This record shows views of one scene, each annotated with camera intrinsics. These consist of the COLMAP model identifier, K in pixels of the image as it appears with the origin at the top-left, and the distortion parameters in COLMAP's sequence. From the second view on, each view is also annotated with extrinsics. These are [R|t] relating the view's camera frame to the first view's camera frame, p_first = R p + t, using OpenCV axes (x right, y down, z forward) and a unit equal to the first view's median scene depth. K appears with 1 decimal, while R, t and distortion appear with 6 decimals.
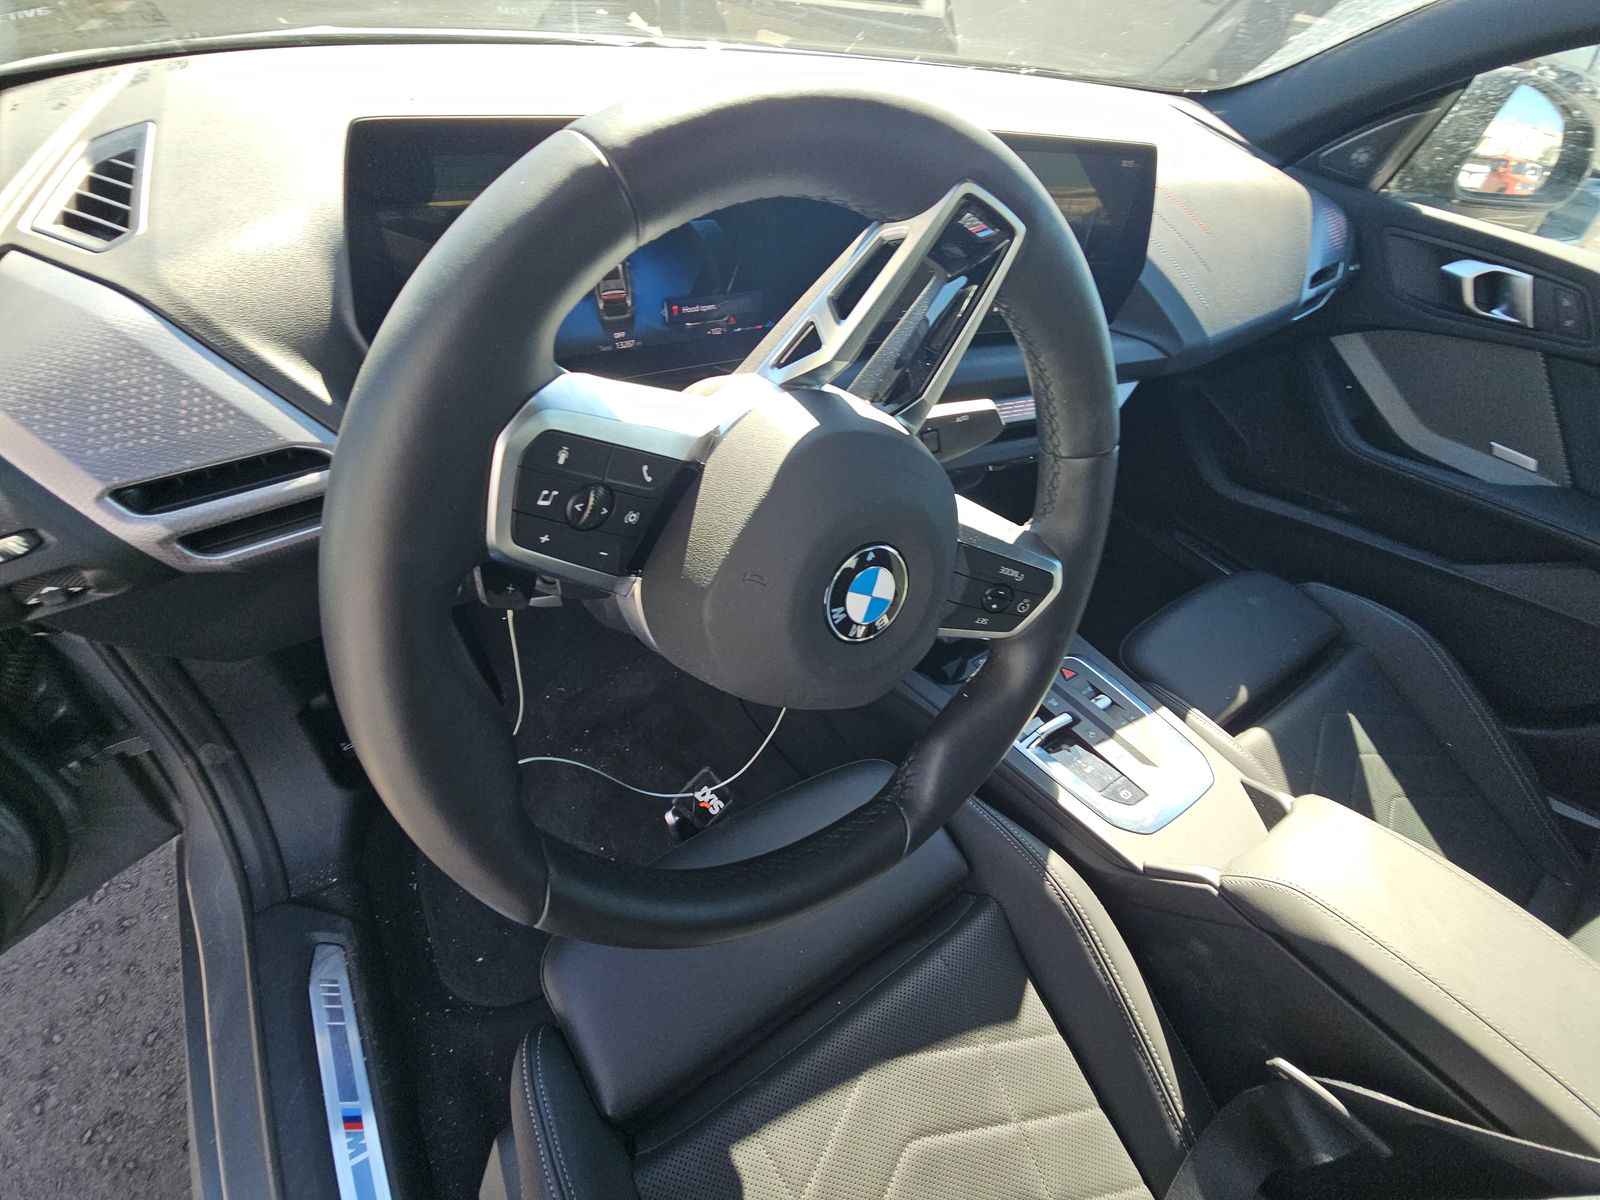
lens RADIAL K [[651.6, 0, 798.5], [0, 651.6, 609.5], [0, 0, 1]] dist [0.021319, -0.016637]
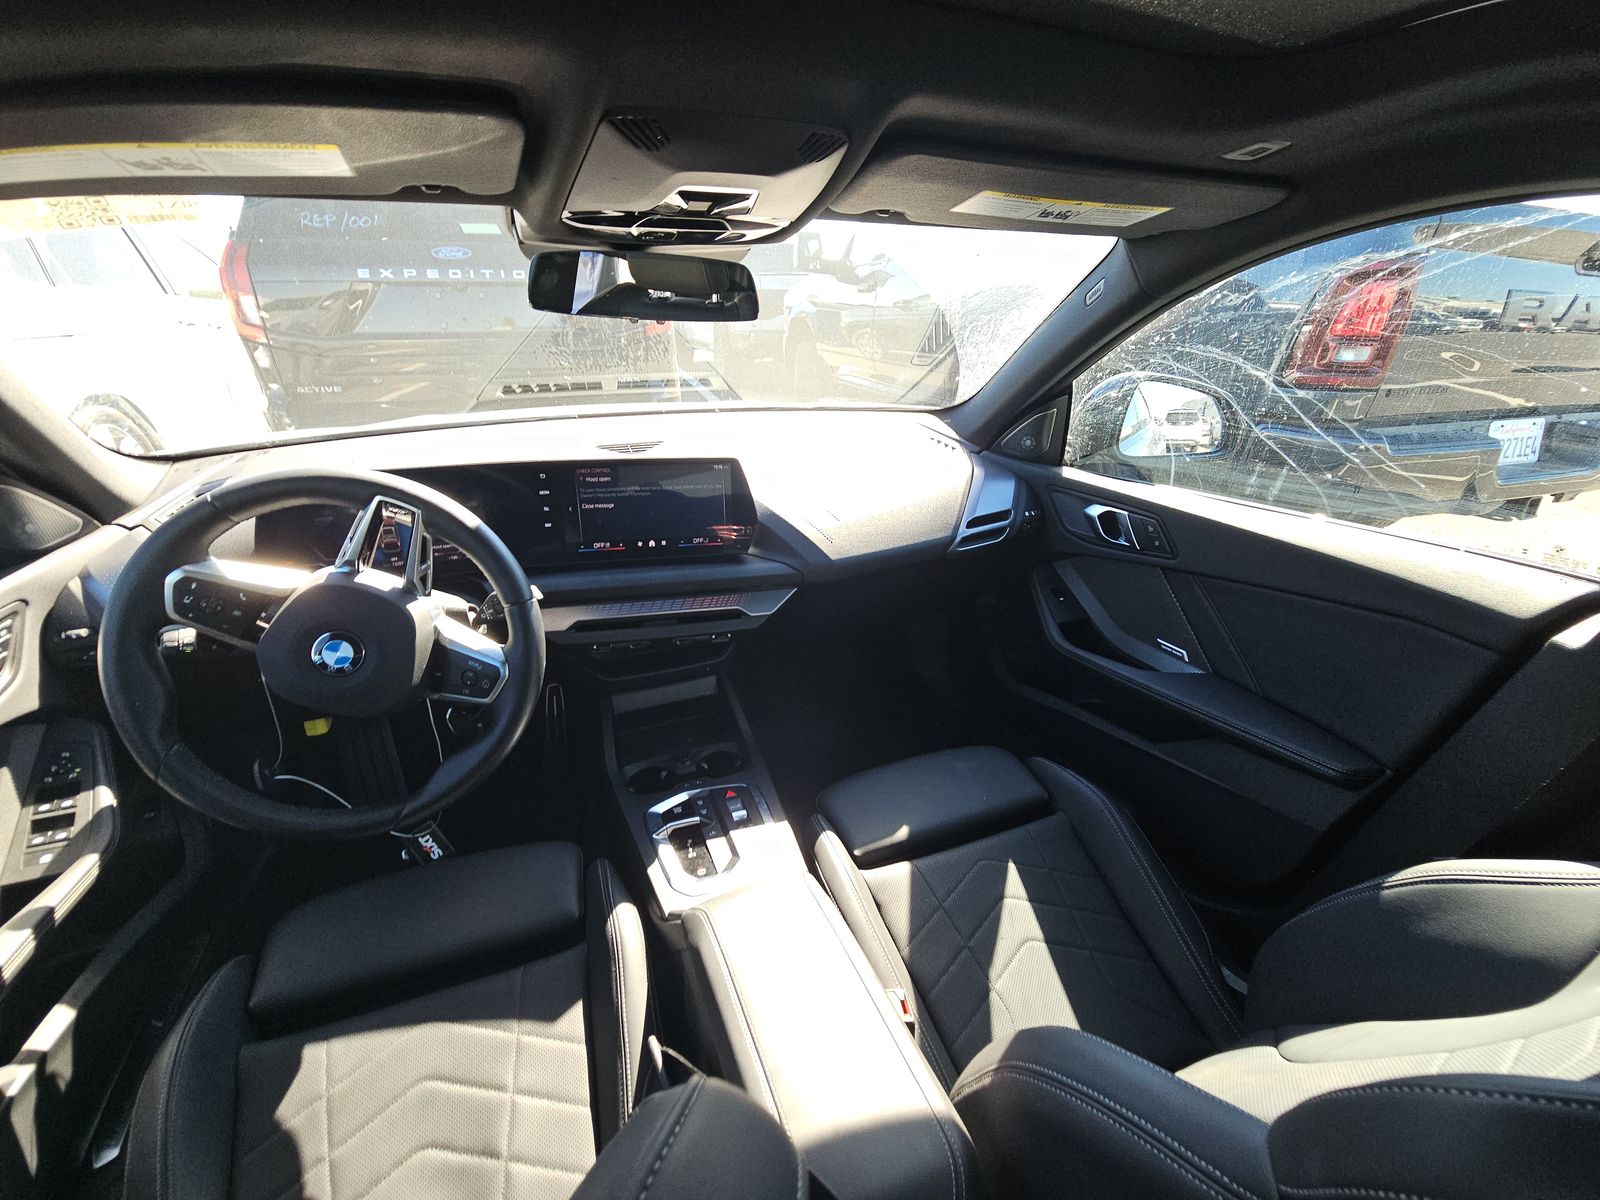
lens RADIAL K [[651.6, 0, 798.5], [0, 651.6, 609.5], [0, 0, 1]] dist [0.021319, -0.016637]
pose [[0.973091, 0.002868, -0.230403, 0.986081], [-0.082293, 0.938303, -0.335880, 0.210816], [0.215224, 0.345802, 0.913290, -0.357387]]
